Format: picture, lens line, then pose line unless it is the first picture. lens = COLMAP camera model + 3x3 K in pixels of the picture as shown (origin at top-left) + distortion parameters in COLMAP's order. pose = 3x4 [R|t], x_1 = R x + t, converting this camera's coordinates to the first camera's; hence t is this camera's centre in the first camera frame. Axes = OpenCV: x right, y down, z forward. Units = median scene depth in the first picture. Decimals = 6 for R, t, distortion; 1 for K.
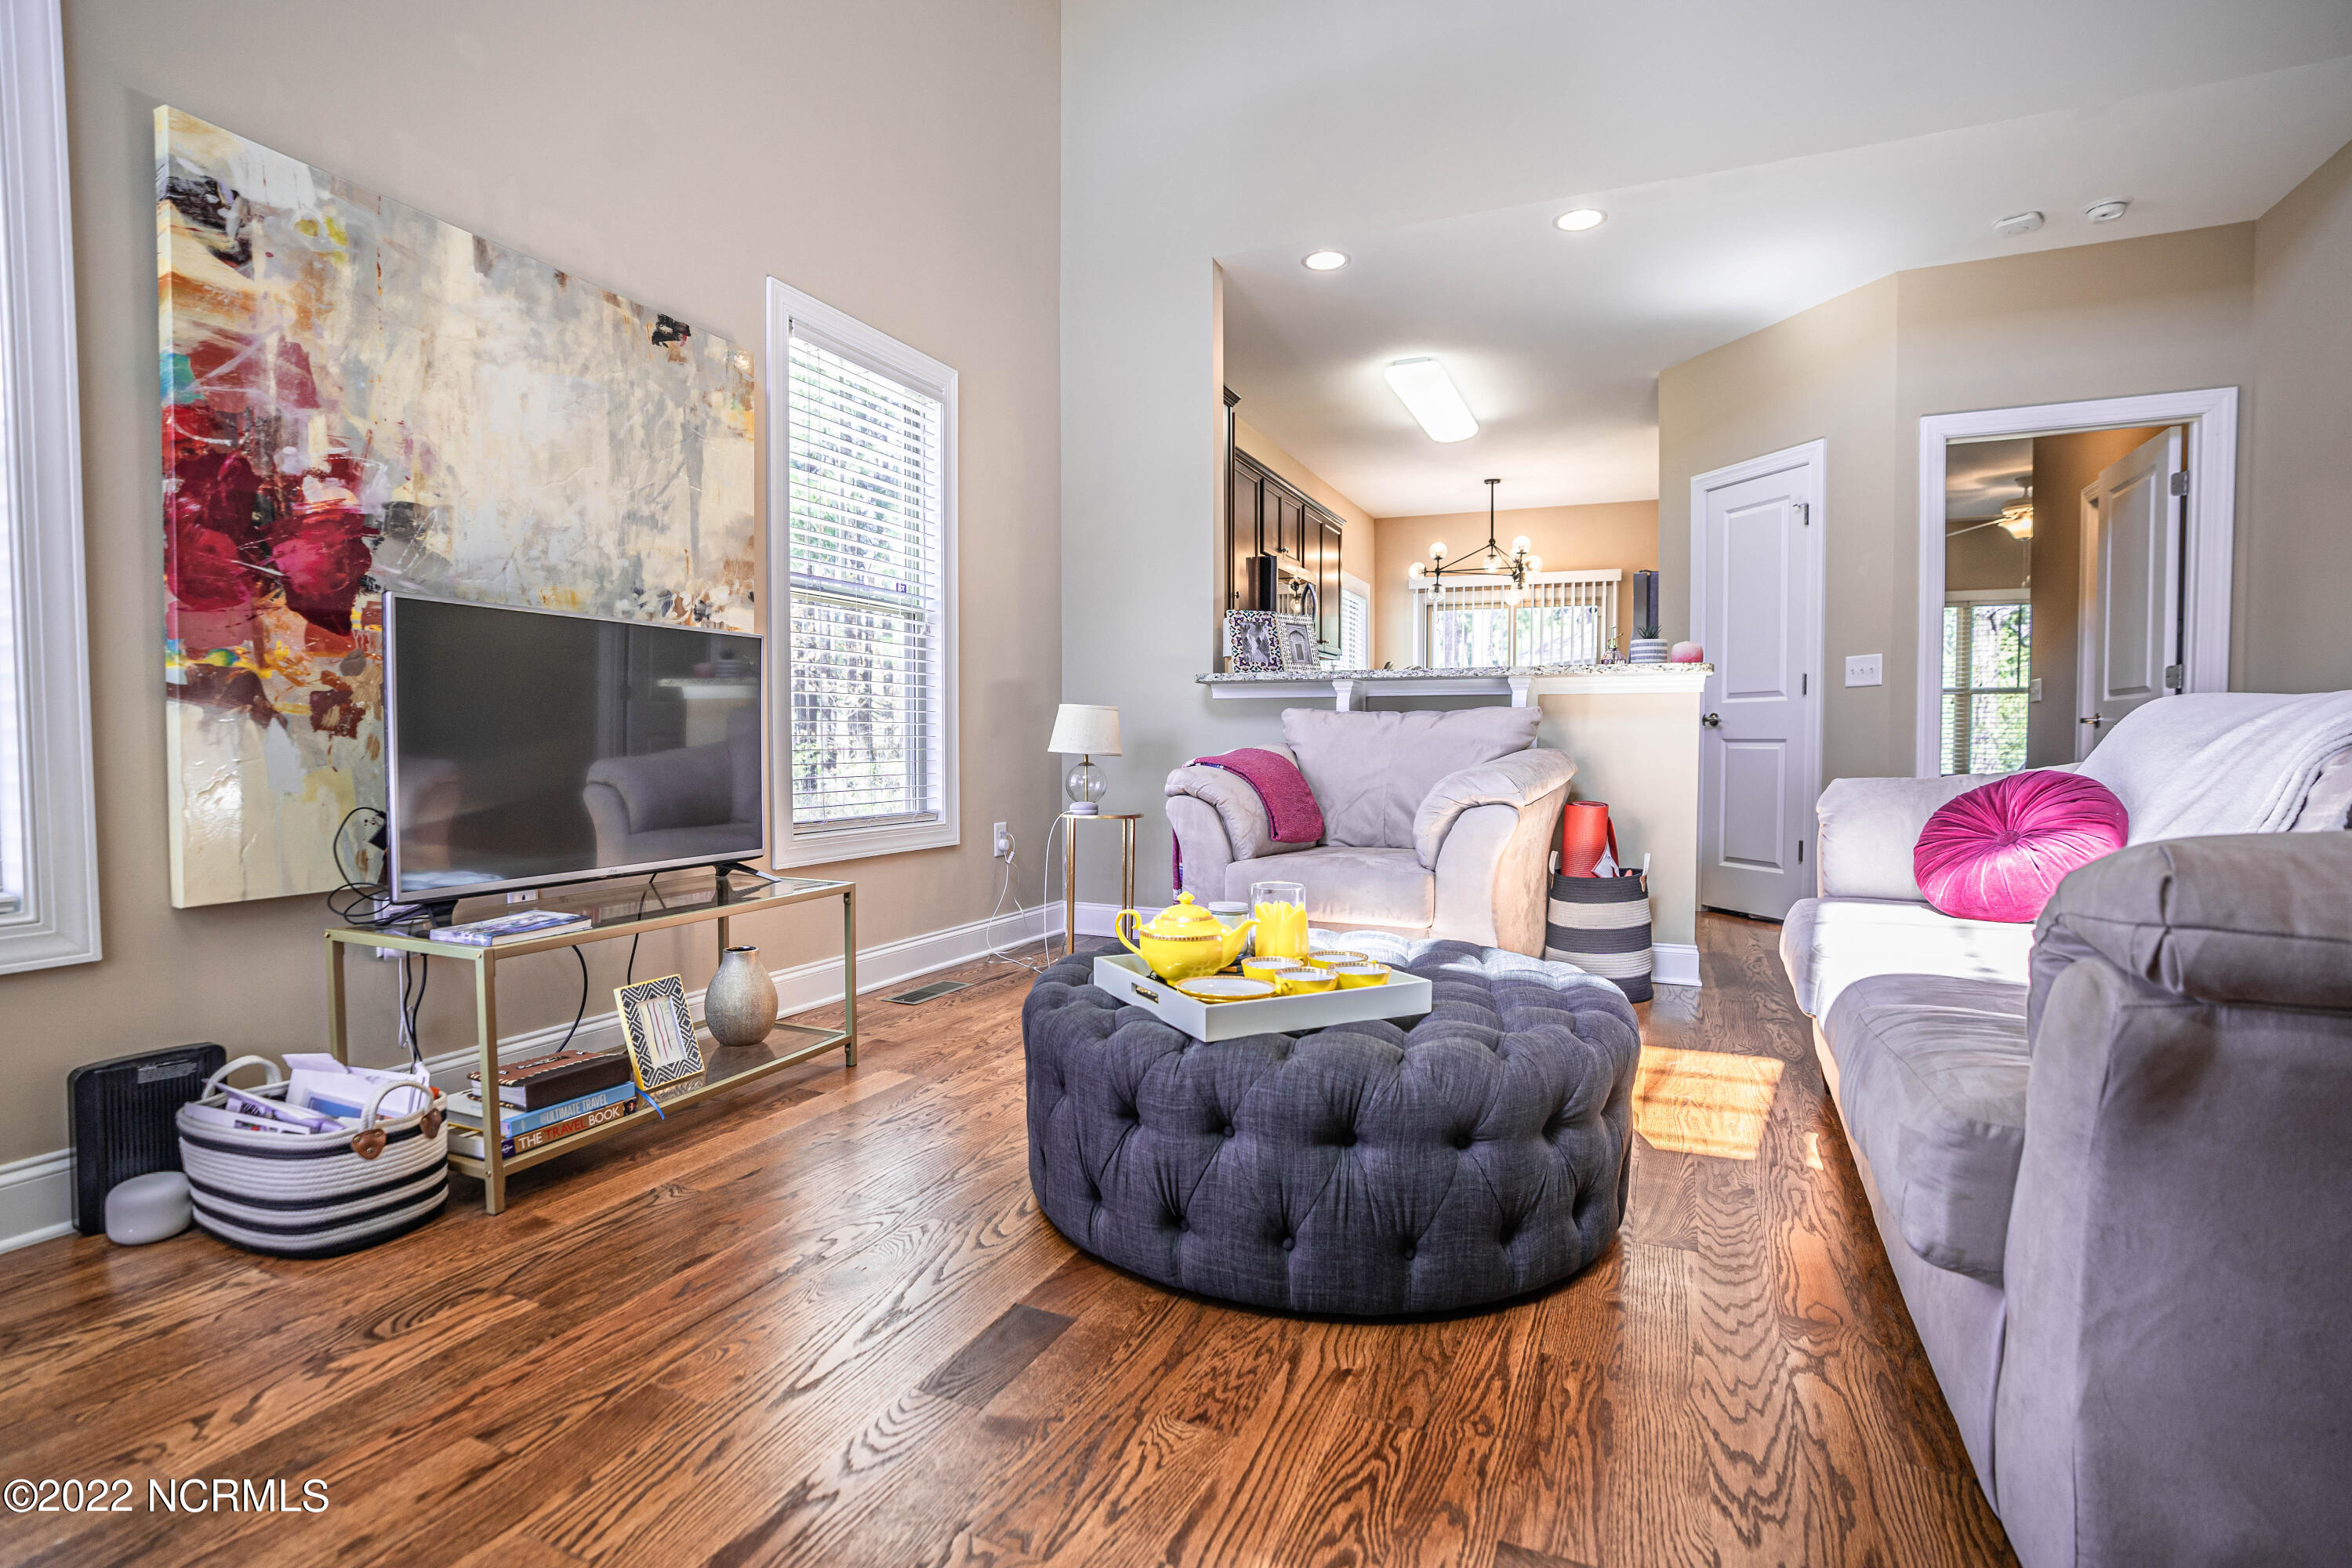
lens RADIAL K [[1142.6, 0, 1168.8], [0, 1142.6, 788.2], [0, 0, 1]] dist [-0.069240, 0.030049]
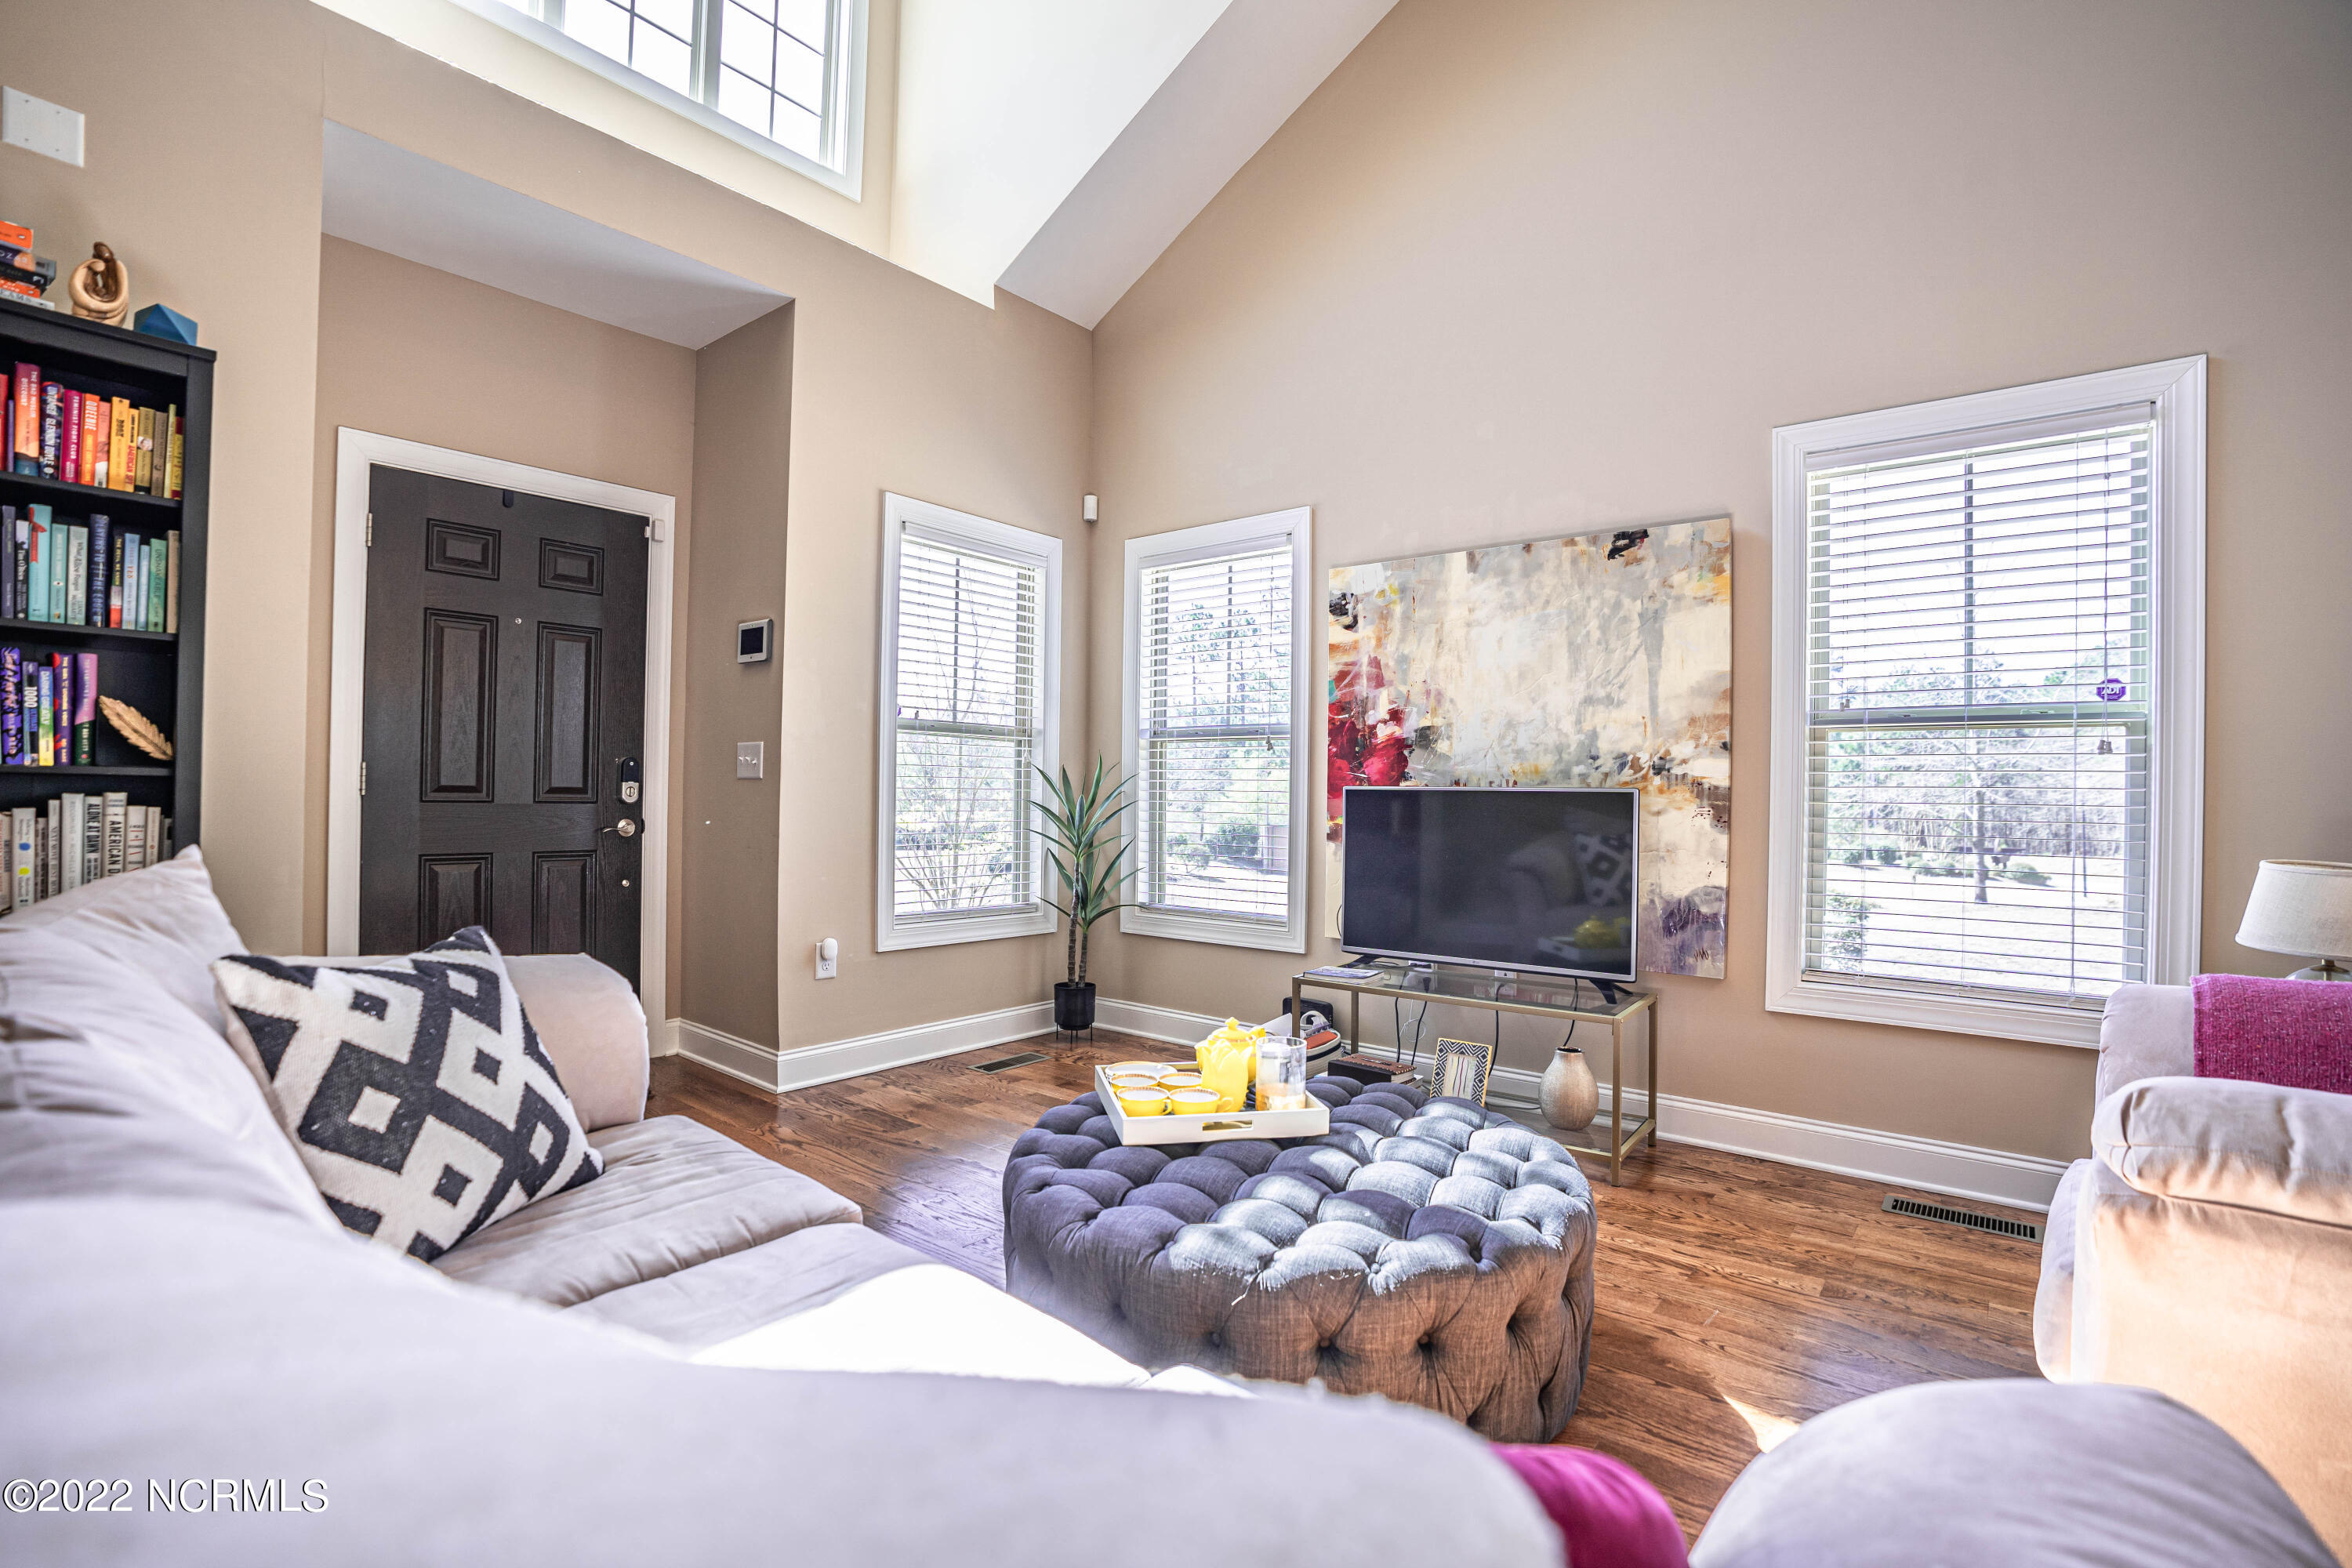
lens RADIAL K [[1087.2, 0, 1166.8], [0, 1087.2, 786.7], [0, 0, 1]] dist [-0.077519, 0.031132]
pose [[-0.266517, -0.009265, -0.963786, 1.087283], [-0.052875, 0.998588, 0.005022, -0.157849], [0.962379, 0.052299, -0.266631, 1.112974]]
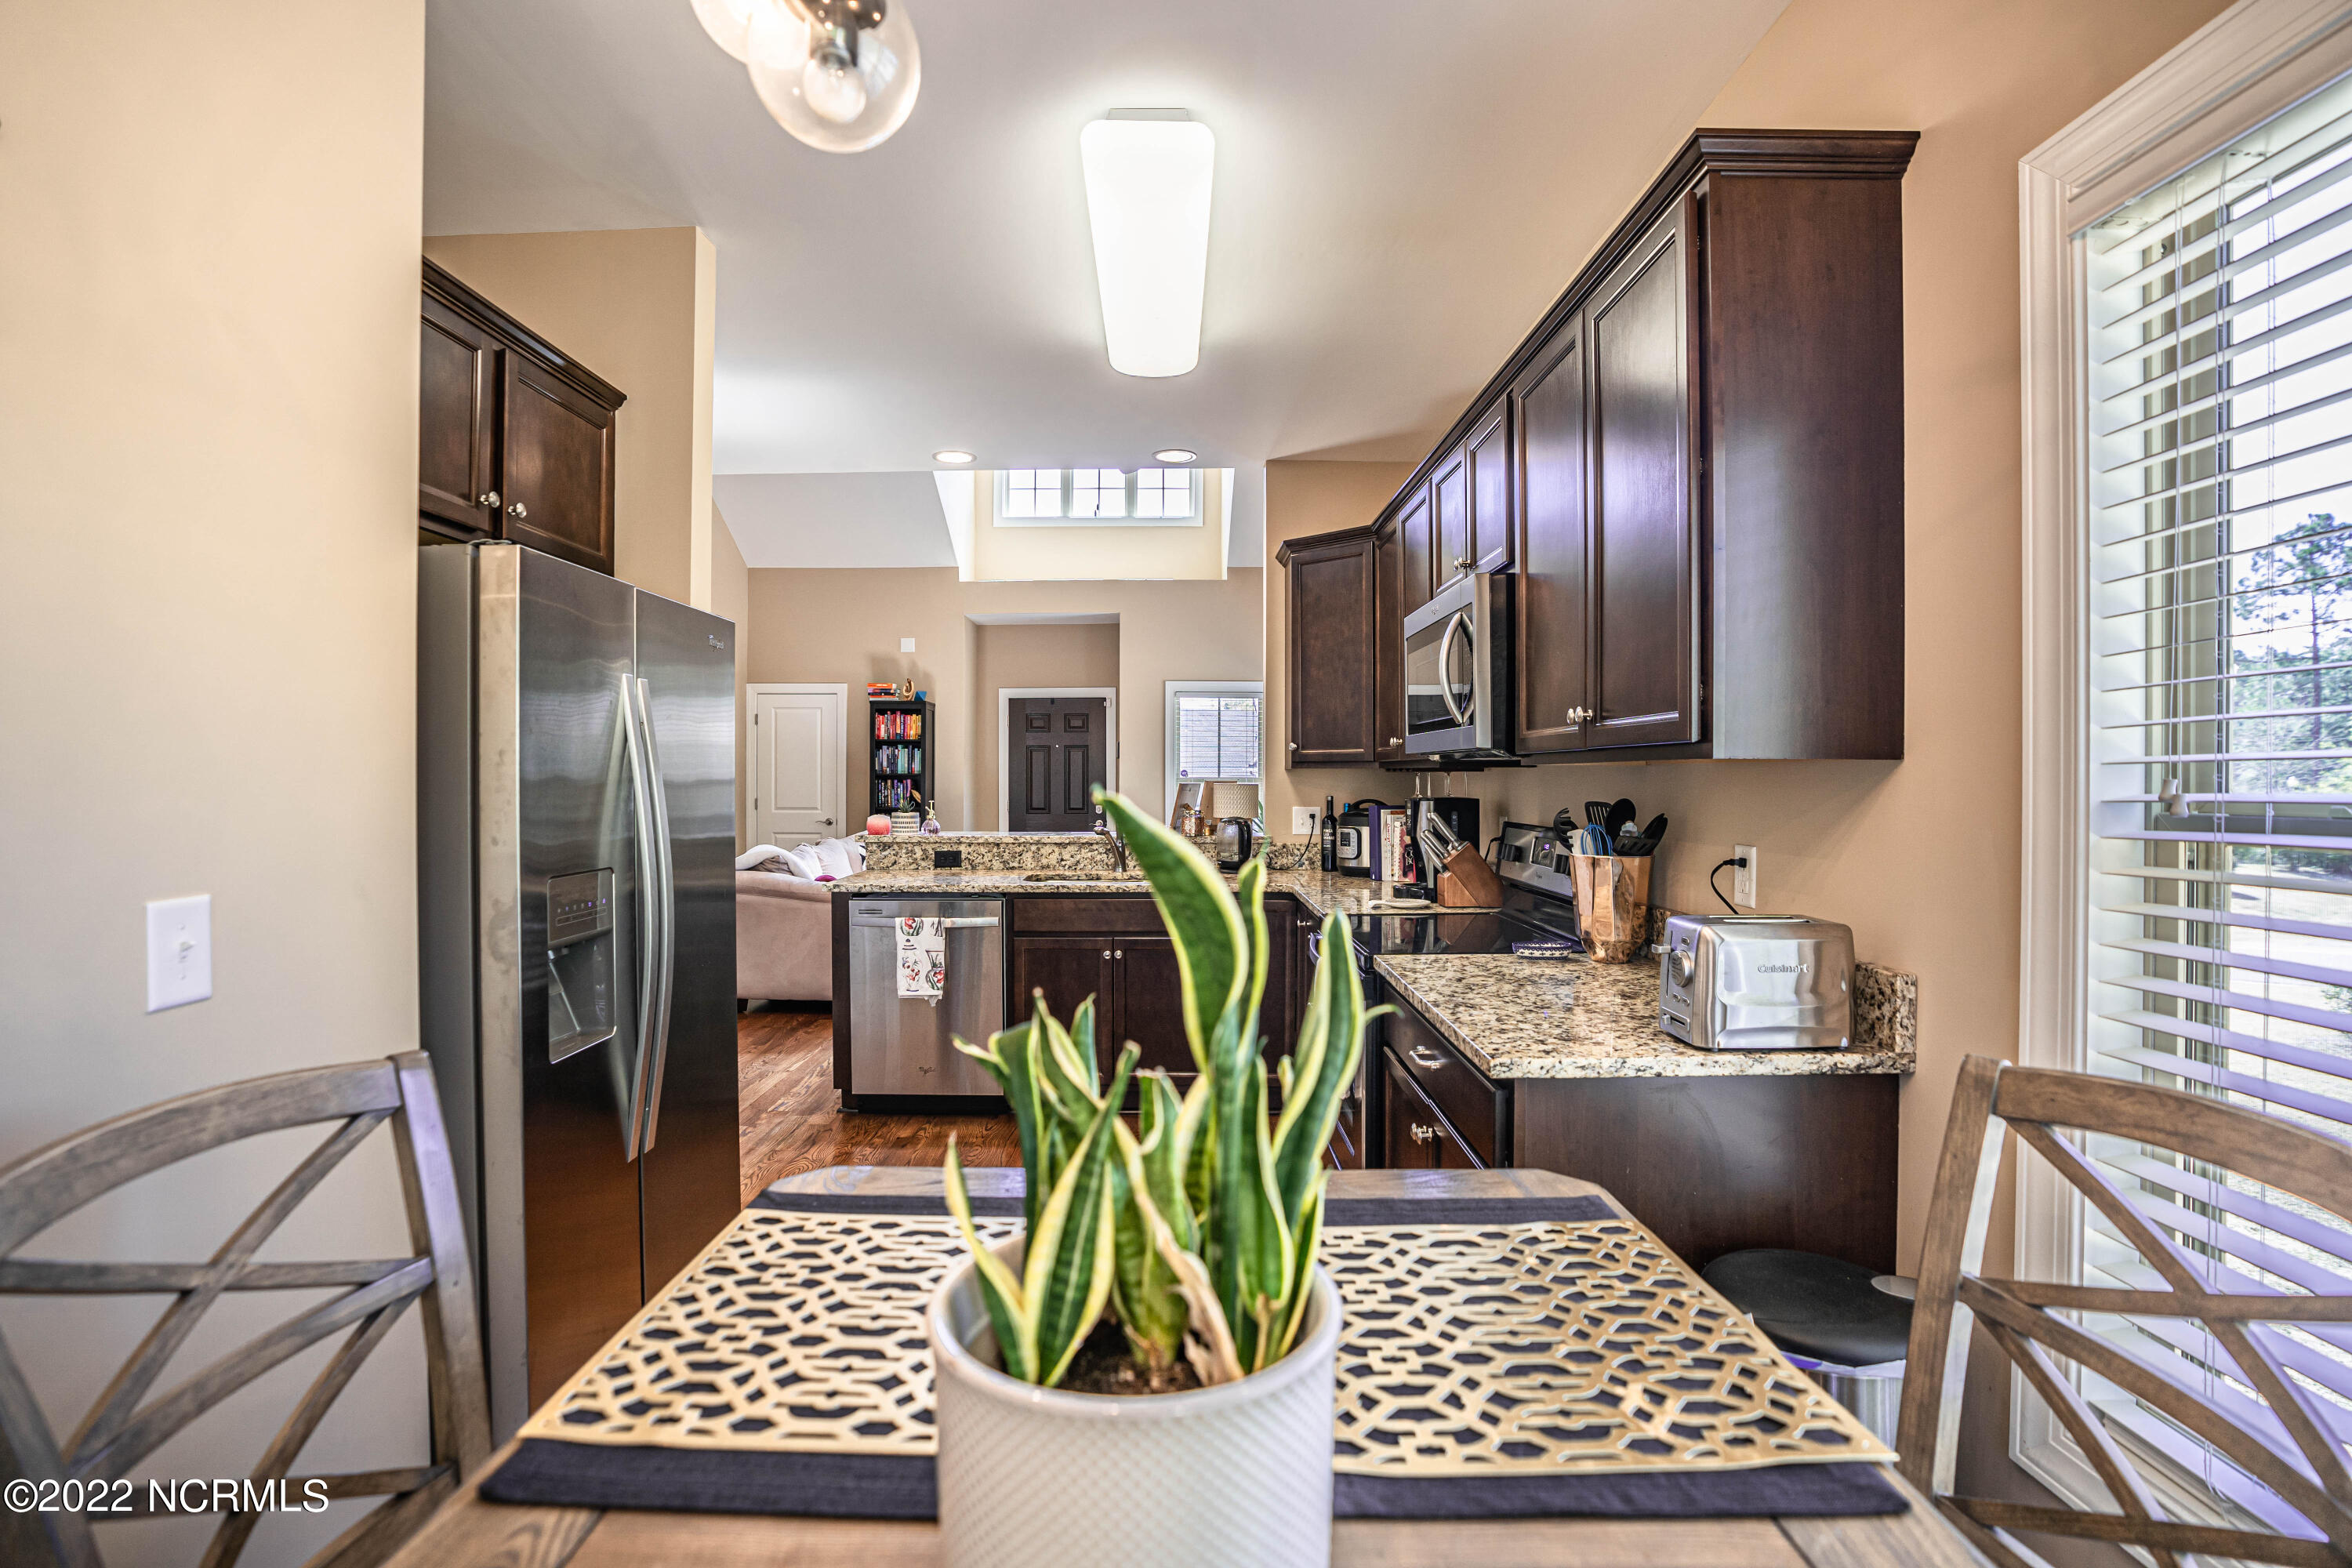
lens RADIAL K [[1087.2, 0, 1166.8], [0, 1087.2, 786.7], [0, 0, 1]] dist [-0.077519, 0.031132]
pose [[-0.914633, 0.005555, -0.404247, 1.195649], [-0.014521, 0.998809, 0.046580, -0.411992], [0.404024, 0.048474, -0.913463, 4.151113]]
